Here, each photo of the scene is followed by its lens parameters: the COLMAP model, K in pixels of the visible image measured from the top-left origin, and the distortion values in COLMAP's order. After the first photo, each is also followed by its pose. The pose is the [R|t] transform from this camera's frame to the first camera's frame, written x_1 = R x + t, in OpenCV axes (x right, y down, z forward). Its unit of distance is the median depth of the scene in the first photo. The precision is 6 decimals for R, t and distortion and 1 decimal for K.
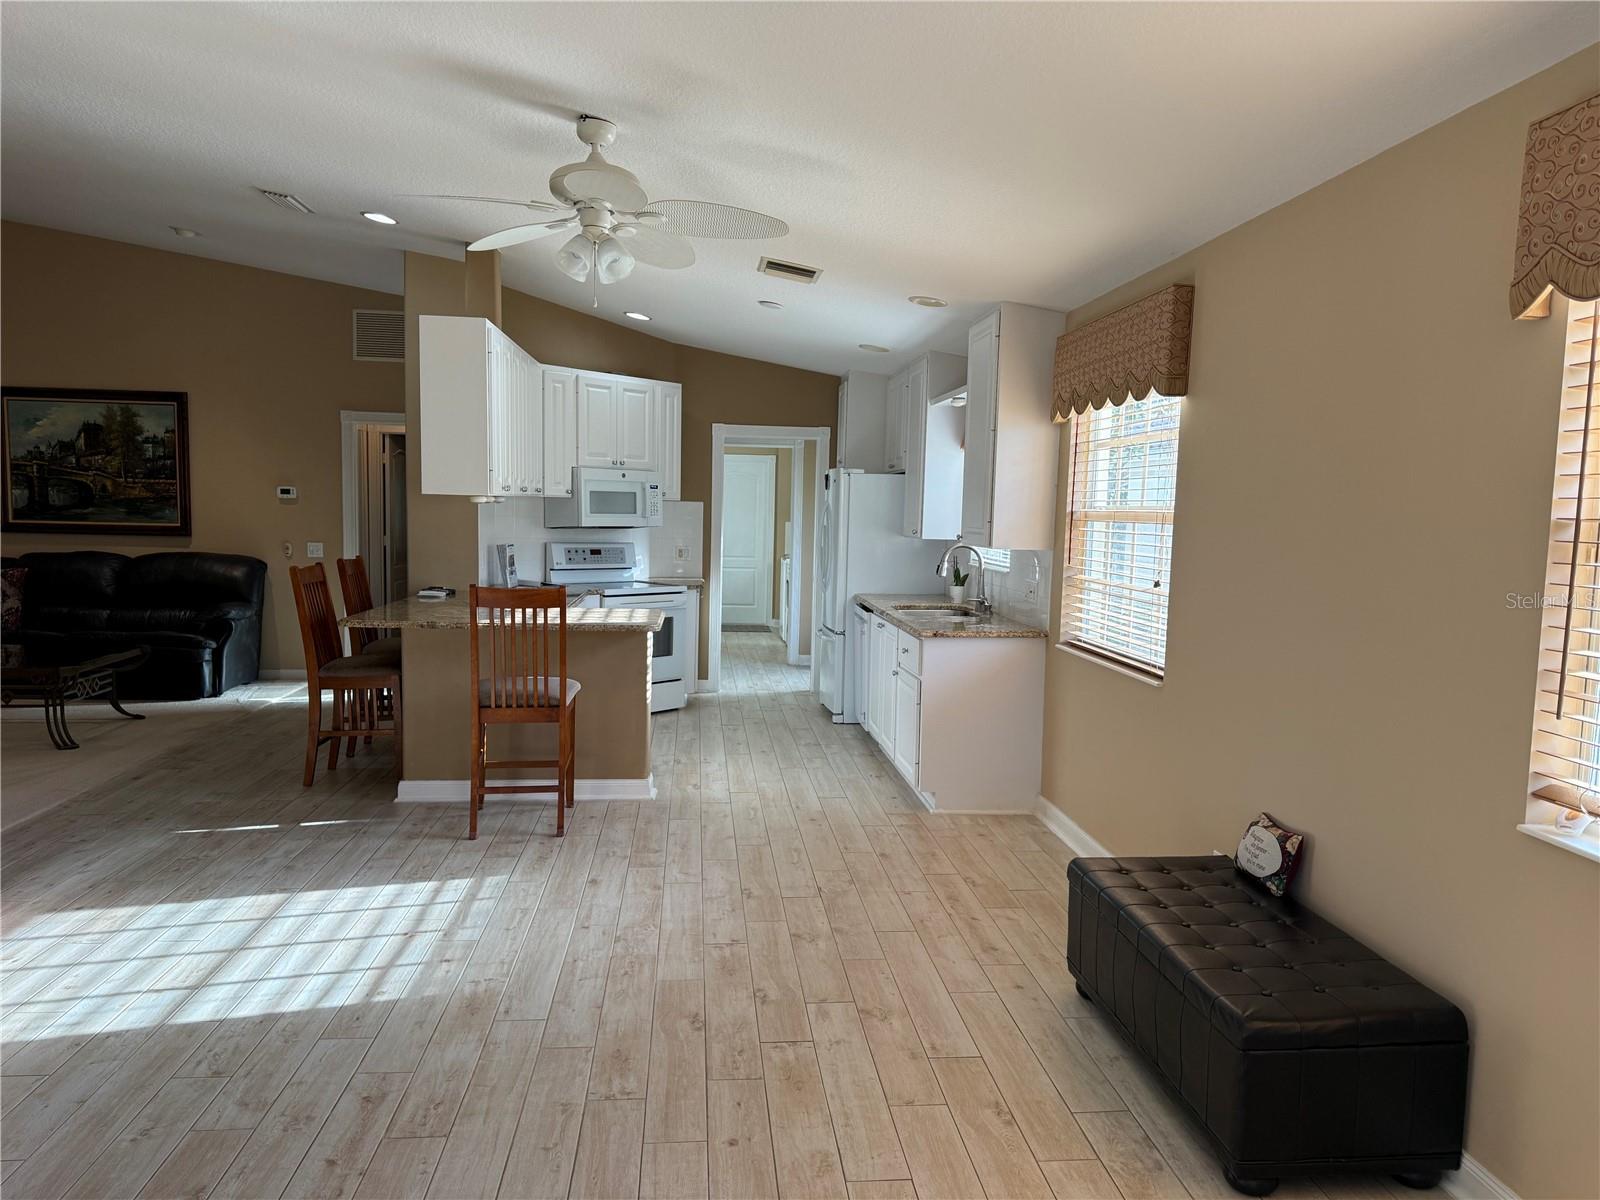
lens RADIAL K [[1119.5, 0, 798.9], [0, 1119.5, 606.3], [0, 0, 1]] dist [0.101448, -0.137067]
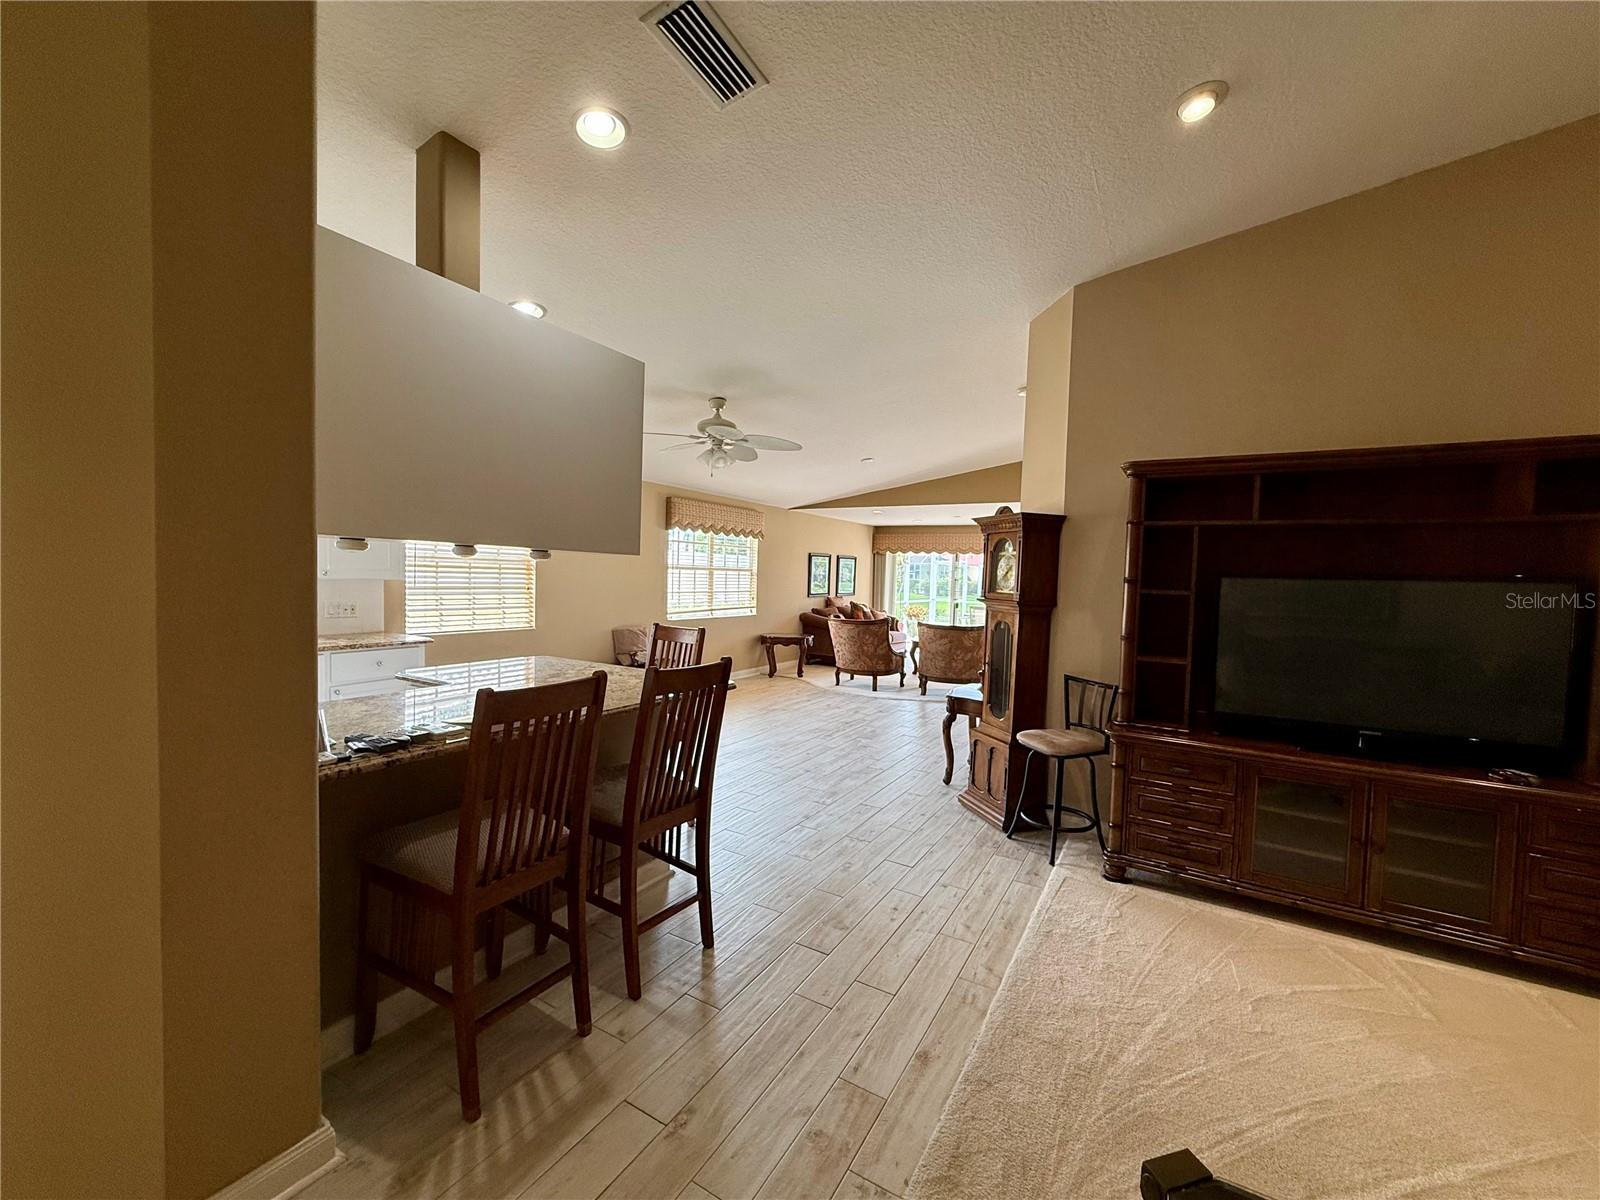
lens RADIAL K [[646.4, 0, 800.0], [0, 646.4, 600.0], [0, 0, 1]] dist [0.000326, -0.000116]
pose [[-0.809786, -0.068687, 0.582691, -0.767236], [0.004631, 0.992345, 0.123412, -0.130445], [-0.586707, 0.102636, -0.803269, 1.385979]]
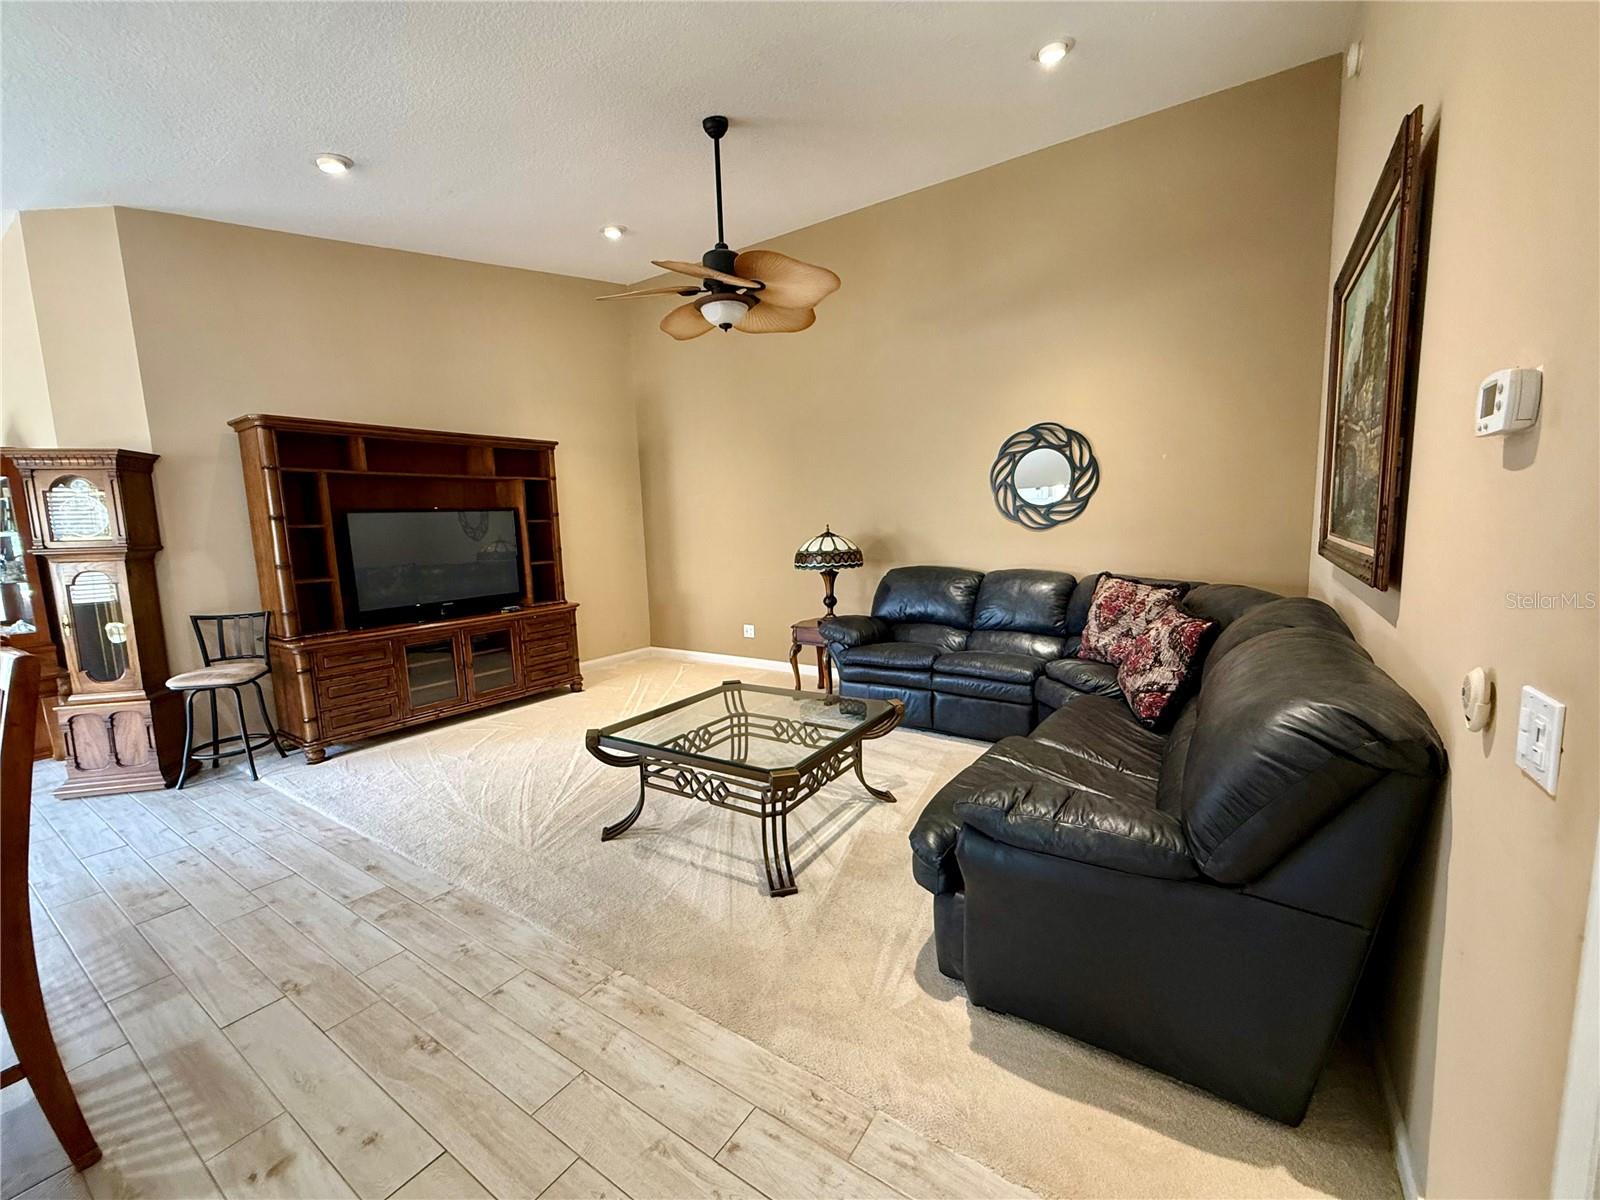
lens RADIAL K [[647.4, 0, 802.5], [0, 647.4, 601.9], [0, 0, 1]] dist [-0.000718, -0.000264]
pose [[-0.626453, 0.090805, -0.774152, -0.476977], [-0.056320, 0.985322, 0.161150, -0.128804], [0.777422, 0.144553, -0.612143, 1.605216]]
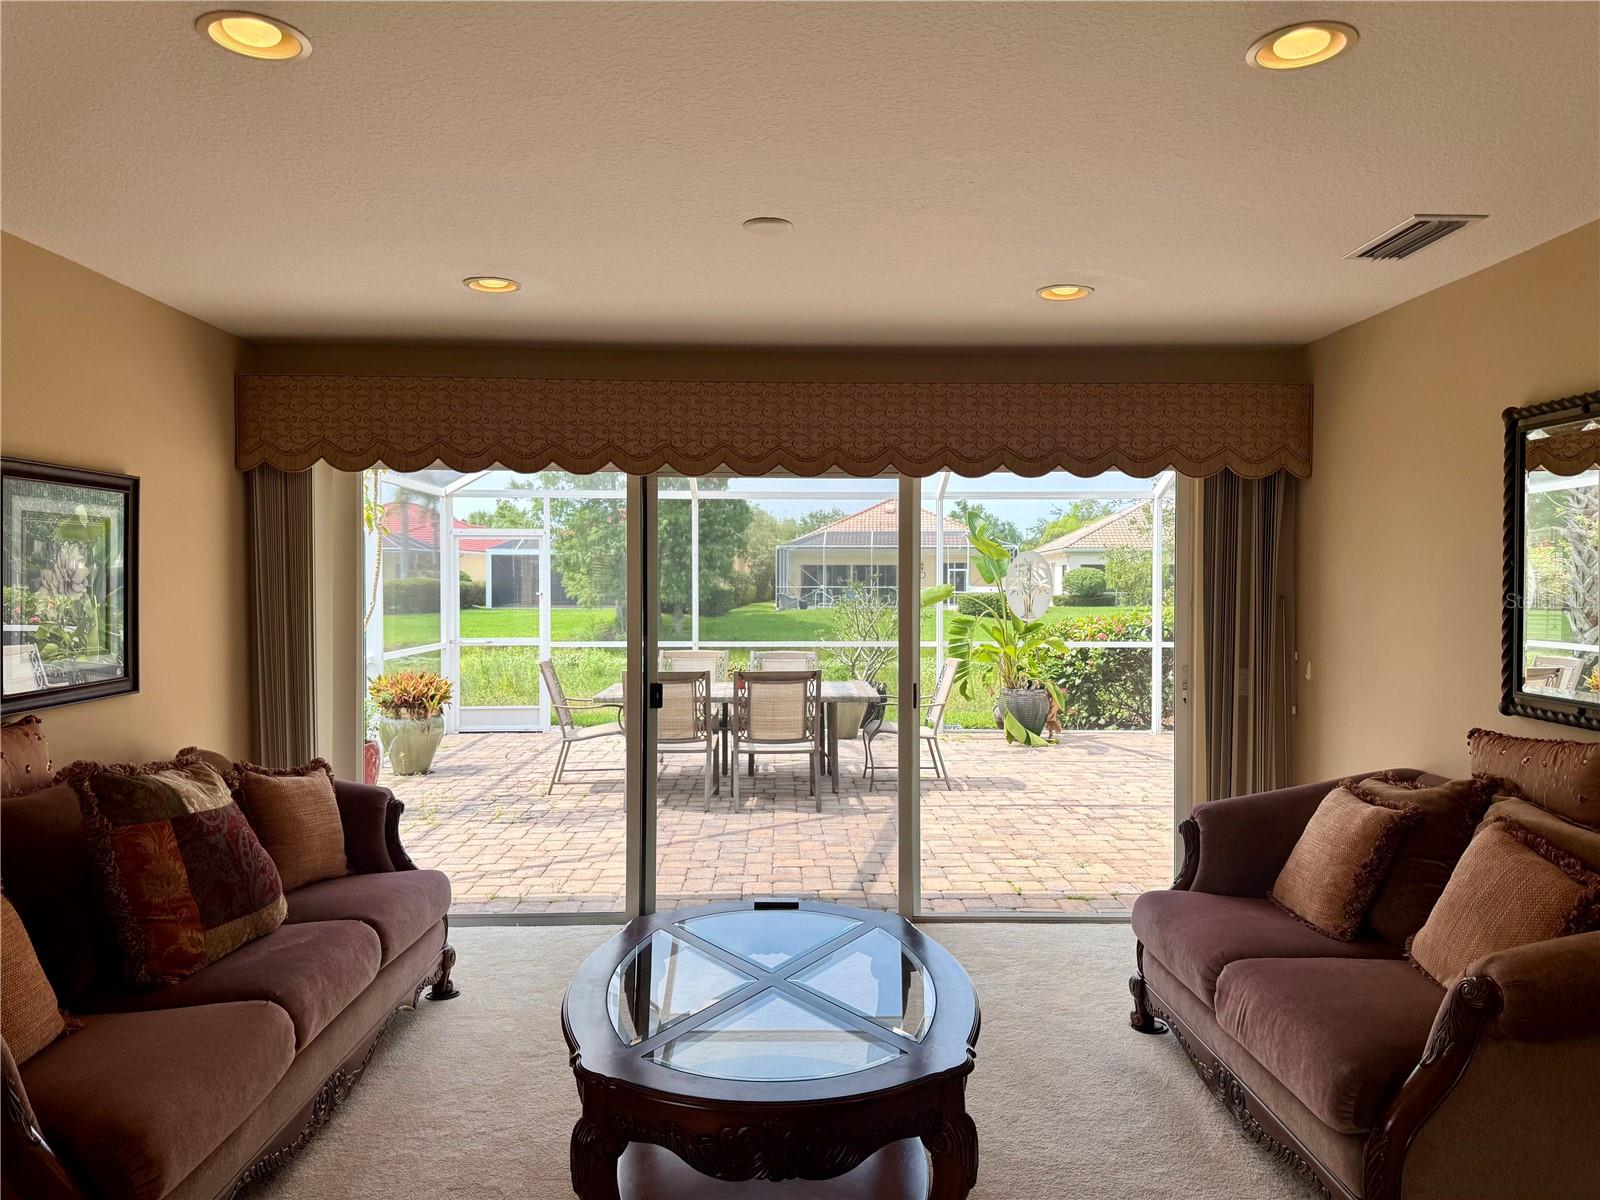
lens RADIAL K [[1112.9, 0, 801.7], [0, 1112.9, 601.6], [0, 0, 1]] dist [0.170358, -0.333501]
pose [[-0.997577, -0.024604, 0.065075, -0.087783], [-0.017338, 0.993786, 0.109946, -0.012702], [-0.067376, 0.108551, -0.991805, 0.166864]]
